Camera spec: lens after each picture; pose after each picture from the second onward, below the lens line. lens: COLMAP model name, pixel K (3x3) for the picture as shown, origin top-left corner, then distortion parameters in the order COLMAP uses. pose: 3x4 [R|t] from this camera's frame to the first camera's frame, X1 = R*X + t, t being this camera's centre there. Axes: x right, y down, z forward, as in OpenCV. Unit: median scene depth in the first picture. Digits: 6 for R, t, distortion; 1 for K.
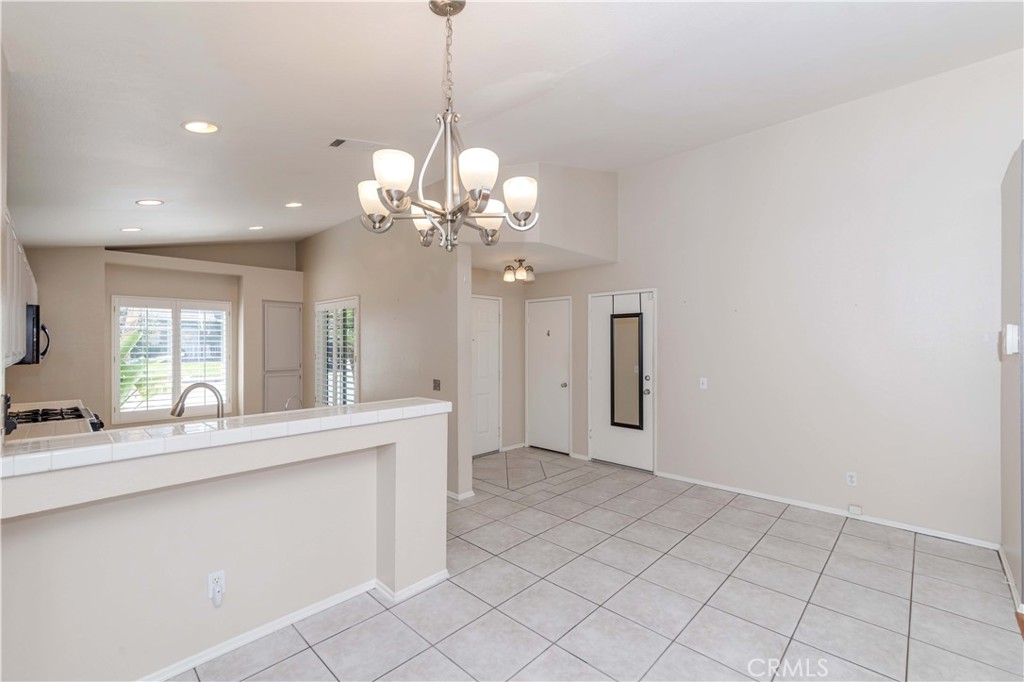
lens RADIAL K [[435.8, 0, 516.3], [0, 435.8, 344.7], [0, 0, 1]] dist [-0.001395, -0.000188]
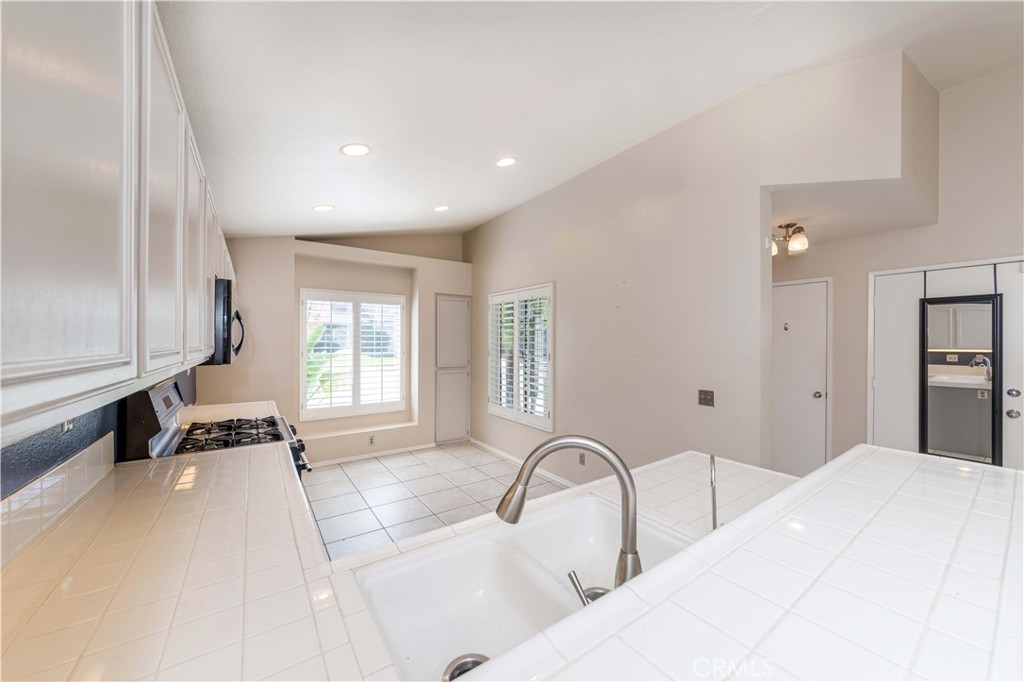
lens RADIAL K [[371.4, 0, 512.0], [0, 371.4, 341.0], [0, 0, 1]] dist [0.000435, -0.000003]
pose [[0.979808, 0.005073, -0.199878, -0.293411], [-0.005571, 0.999983, -0.001931, 0.002751], [0.199865, 0.003006, 0.979819, 0.277726]]
